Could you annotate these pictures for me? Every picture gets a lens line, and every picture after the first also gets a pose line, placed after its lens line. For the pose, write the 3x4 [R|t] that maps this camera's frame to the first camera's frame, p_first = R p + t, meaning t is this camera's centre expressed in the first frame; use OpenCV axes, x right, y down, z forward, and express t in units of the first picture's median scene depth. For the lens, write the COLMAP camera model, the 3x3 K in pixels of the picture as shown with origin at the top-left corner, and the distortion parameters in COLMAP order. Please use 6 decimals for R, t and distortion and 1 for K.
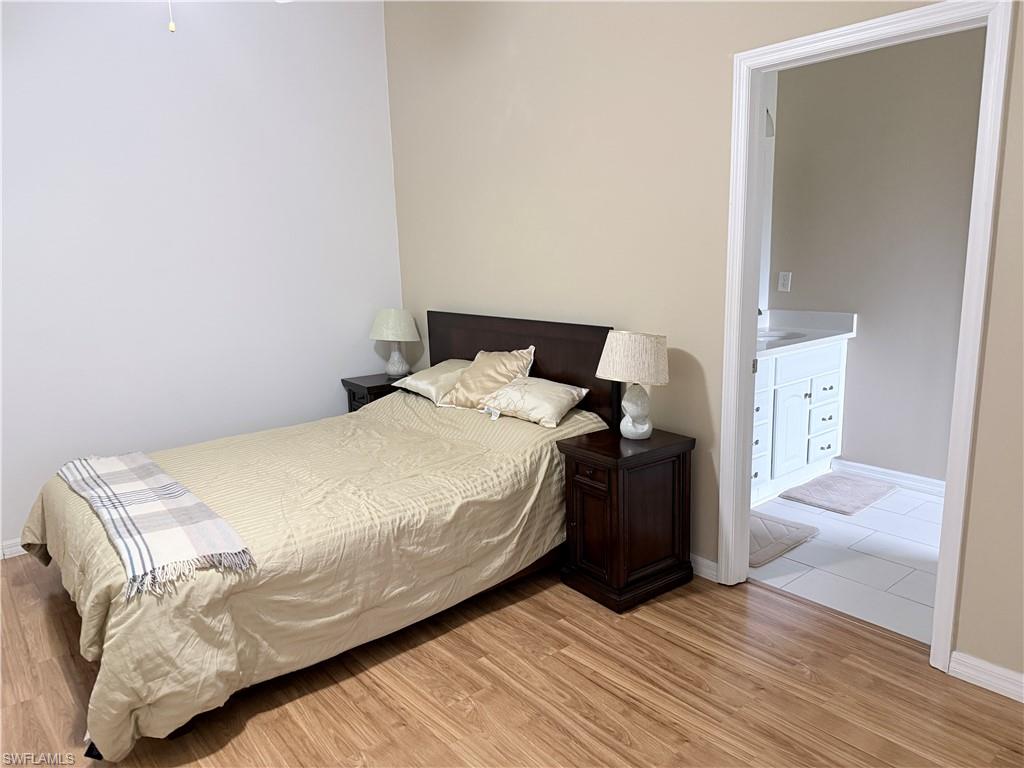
lens RADIAL K [[724.2, 0, 511.9], [0, 724.2, 382.7], [0, 0, 1]] dist [0.006596, 0.000586]
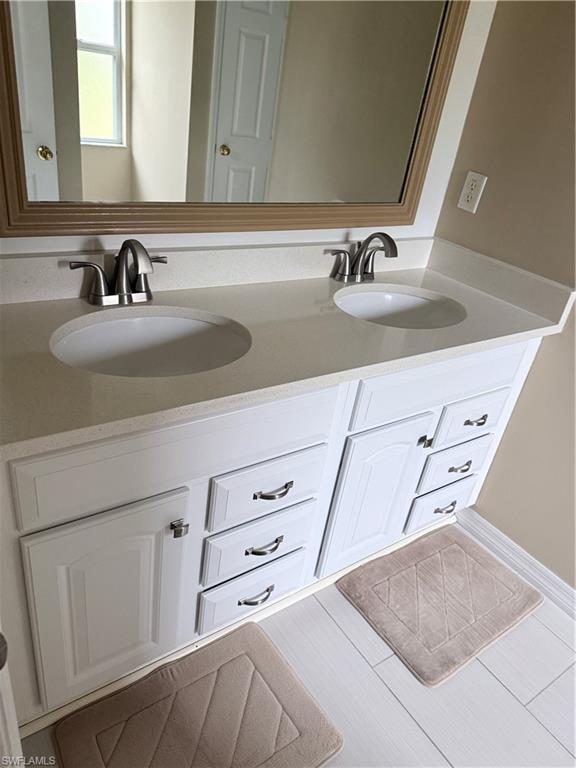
lens RADIAL K [[543.1, 0, 287.4], [0, 543.1, 384.3], [0, 0, 1]] dist [0.006596, 0.000586]
pose [[0.981836, 0.189625, 0.006387, 0.287225], [-0.181523, 0.929026, 0.322430, -0.121259], [0.055207, -0.317732, 0.946572, 0.610953]]
